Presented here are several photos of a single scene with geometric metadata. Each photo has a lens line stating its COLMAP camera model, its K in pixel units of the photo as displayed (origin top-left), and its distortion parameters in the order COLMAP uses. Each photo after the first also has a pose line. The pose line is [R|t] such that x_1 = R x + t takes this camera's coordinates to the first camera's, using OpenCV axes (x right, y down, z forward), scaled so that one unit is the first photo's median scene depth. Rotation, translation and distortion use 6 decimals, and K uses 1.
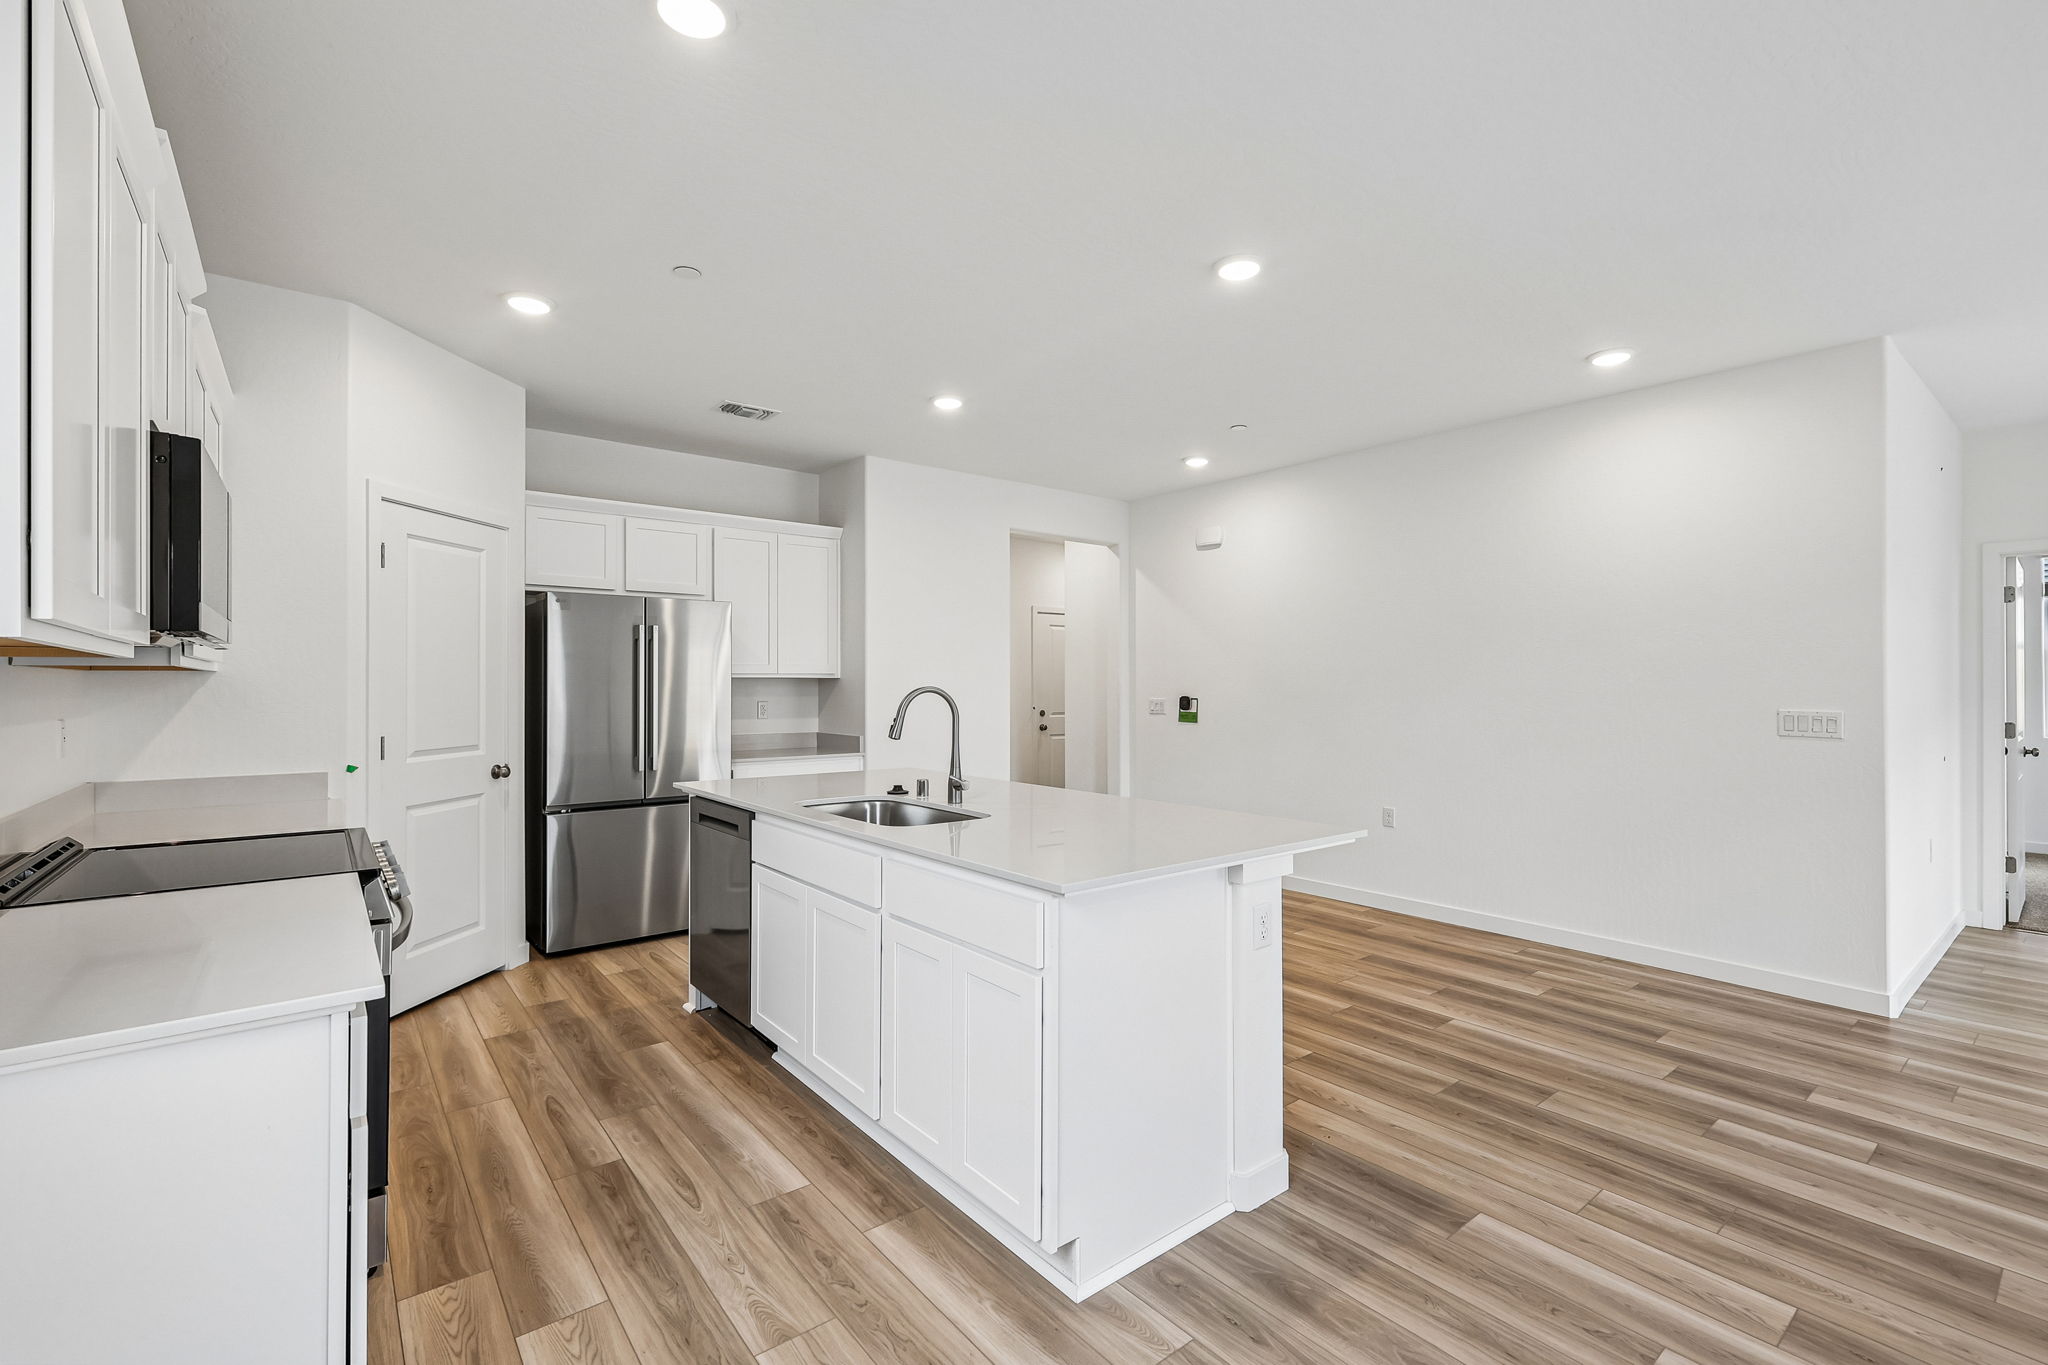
lens RADIAL K [[887.7, 0, 1023.8], [0, 887.7, 670.5], [0, 0, 1]] dist [0.008467, 0.000127]
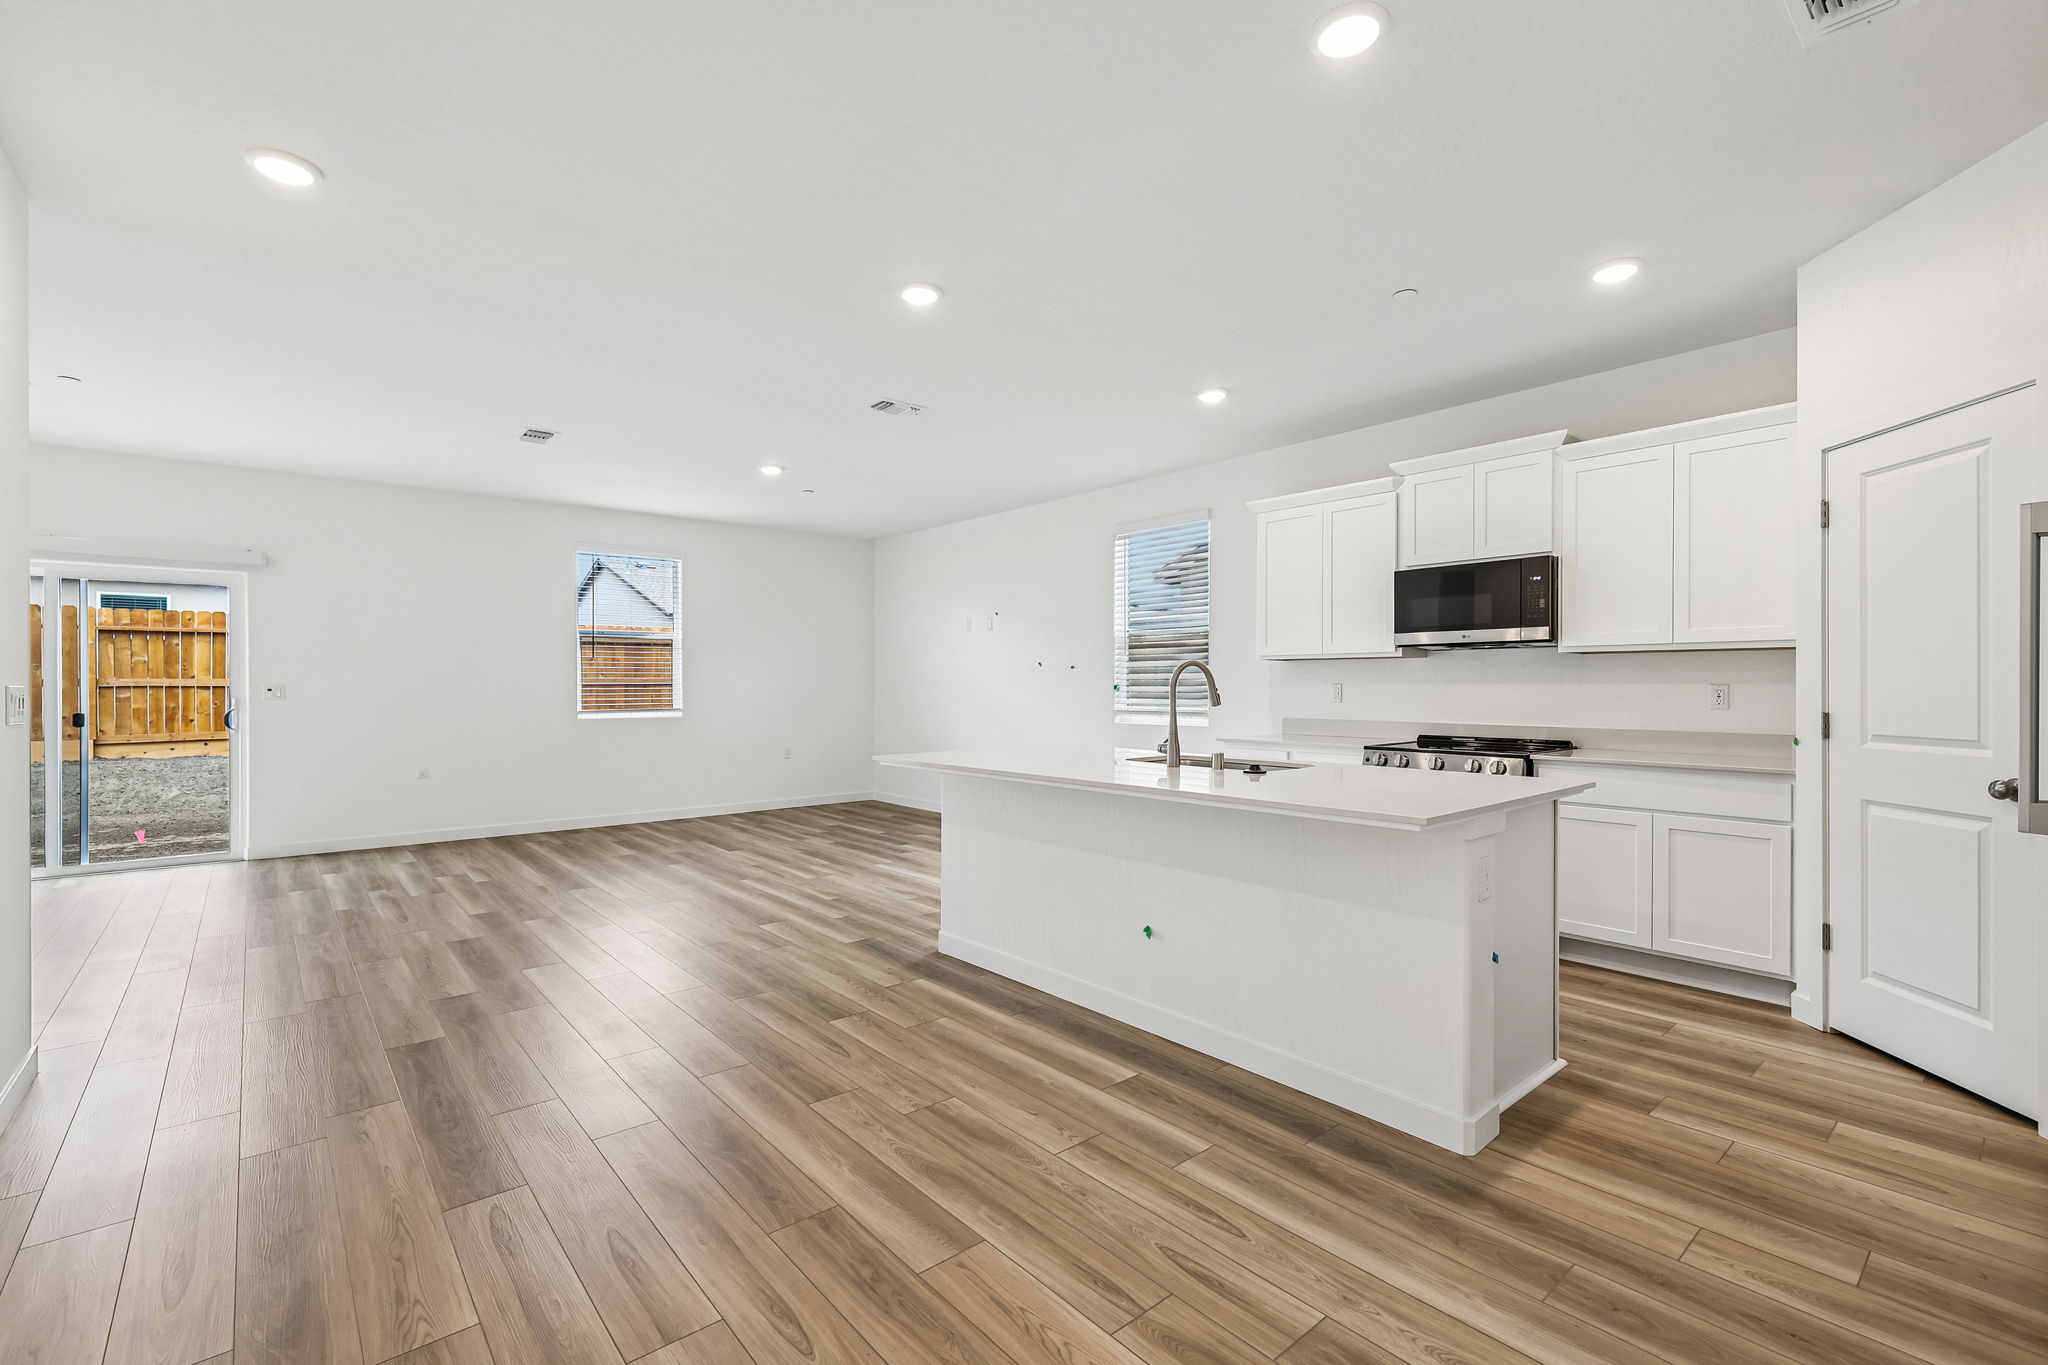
lens RADIAL K [[899.1, 0, 1013.0], [0, 899.1, 684.2], [0, 0, 1]] dist [0.005215, 0.000295]
pose [[-0.999797, -0.000089, -0.020154, 0.137078], [0.000299, 0.999815, -0.019255, 0.067633], [0.020152, -0.019257, -0.999611, 2.044434]]
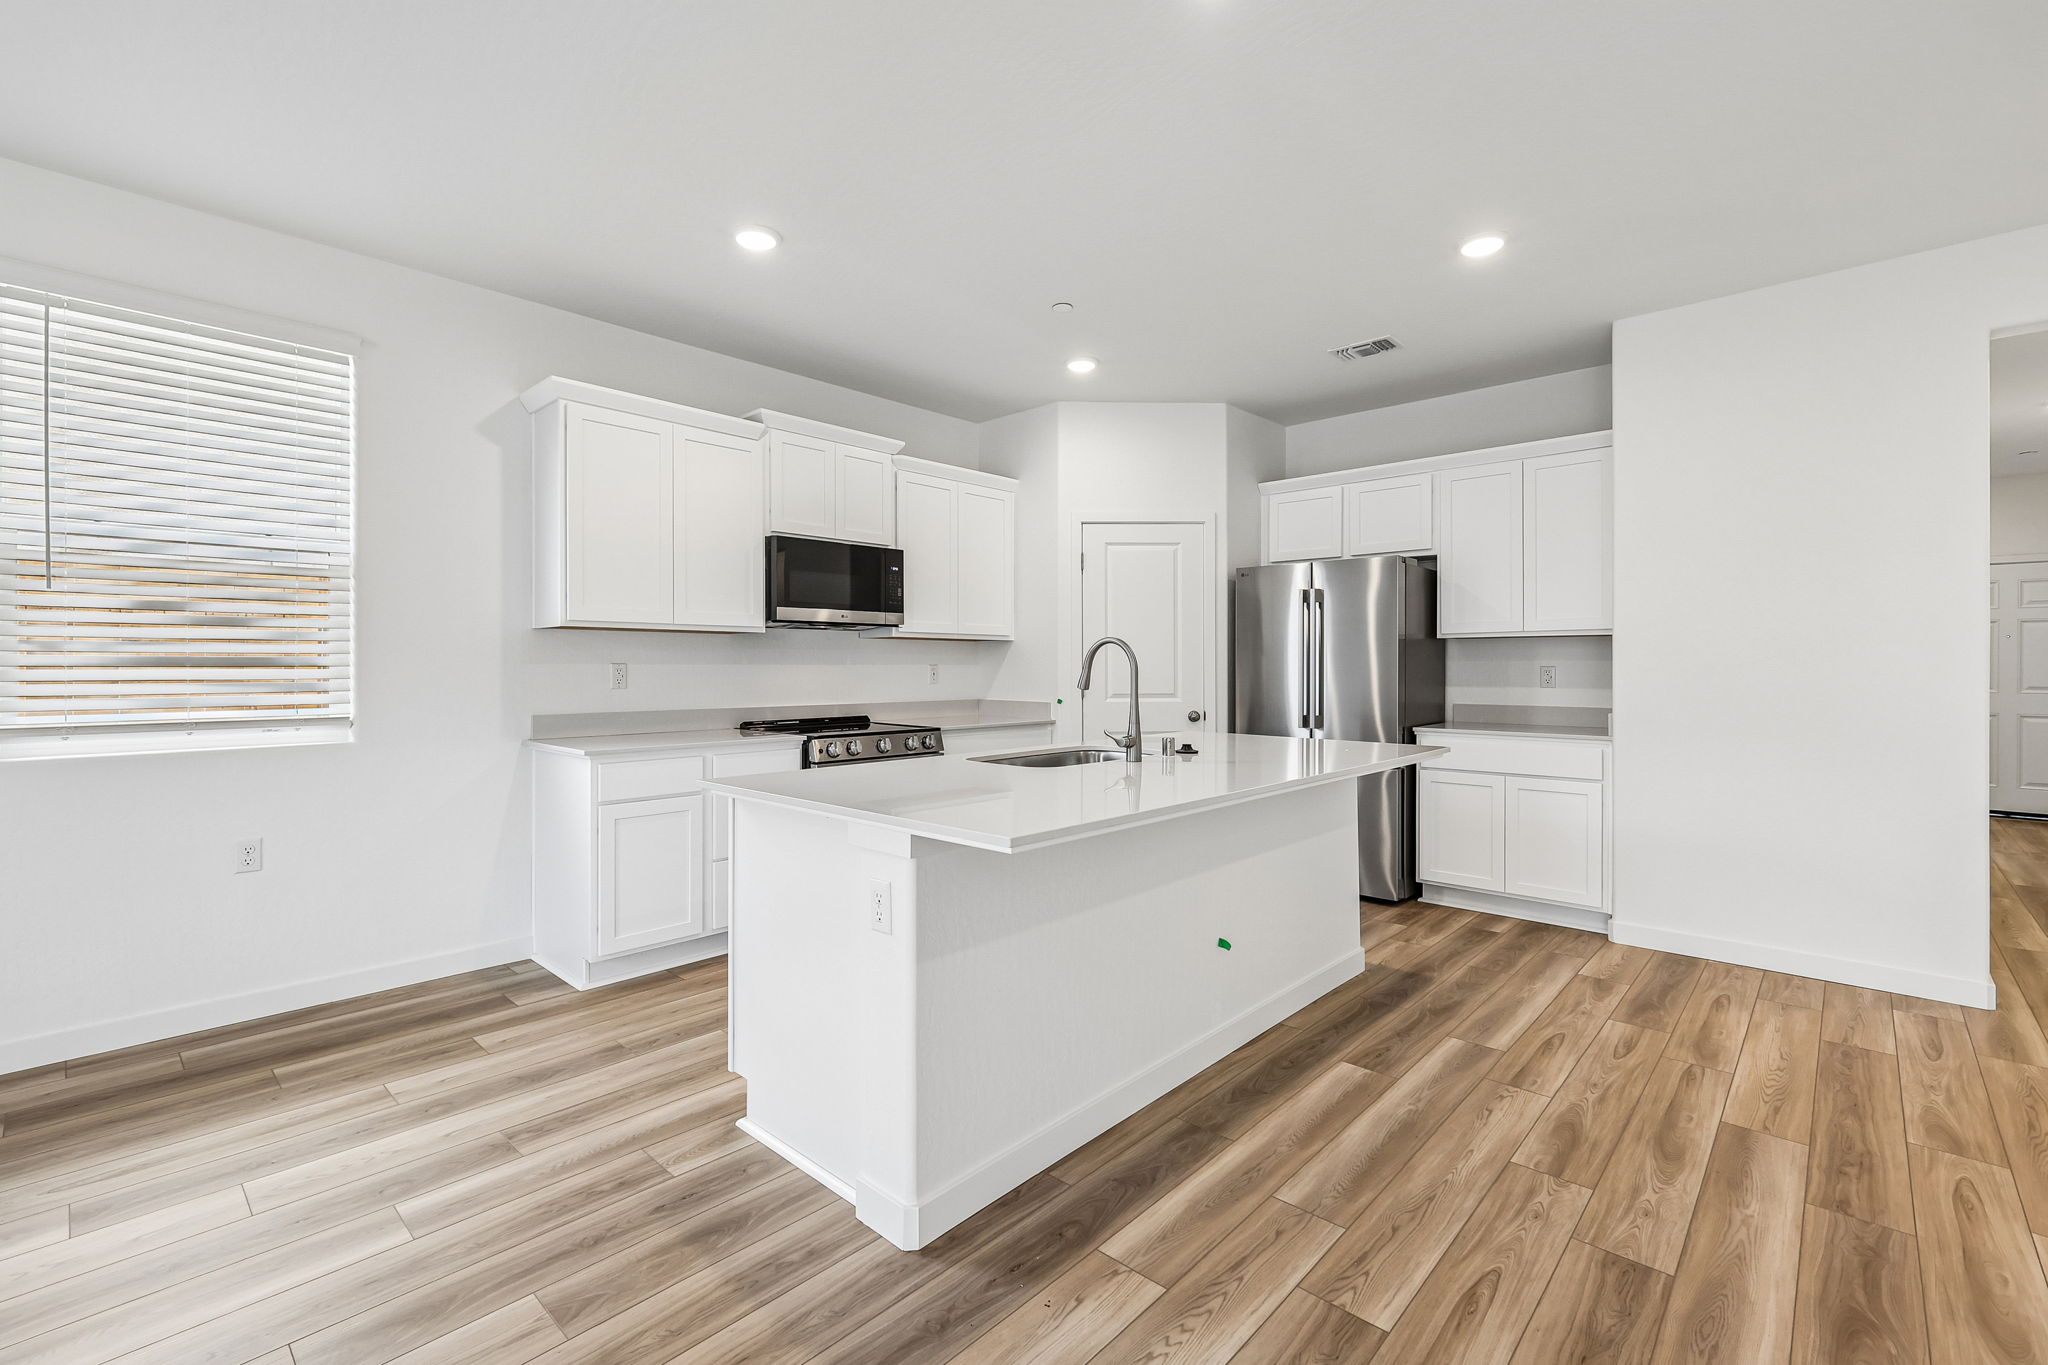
lens RADIAL K [[896.5, 0, 1018.3], [0, 896.5, 666.7], [0, 0, 1]] dist [0.003949, 0.000529]
pose [[0.139590, 0.001988, -0.990207, 0.809594], [0.017500, 0.999837, 0.004474, 0.042523], [0.990055, -0.017953, 0.139533, 0.732988]]
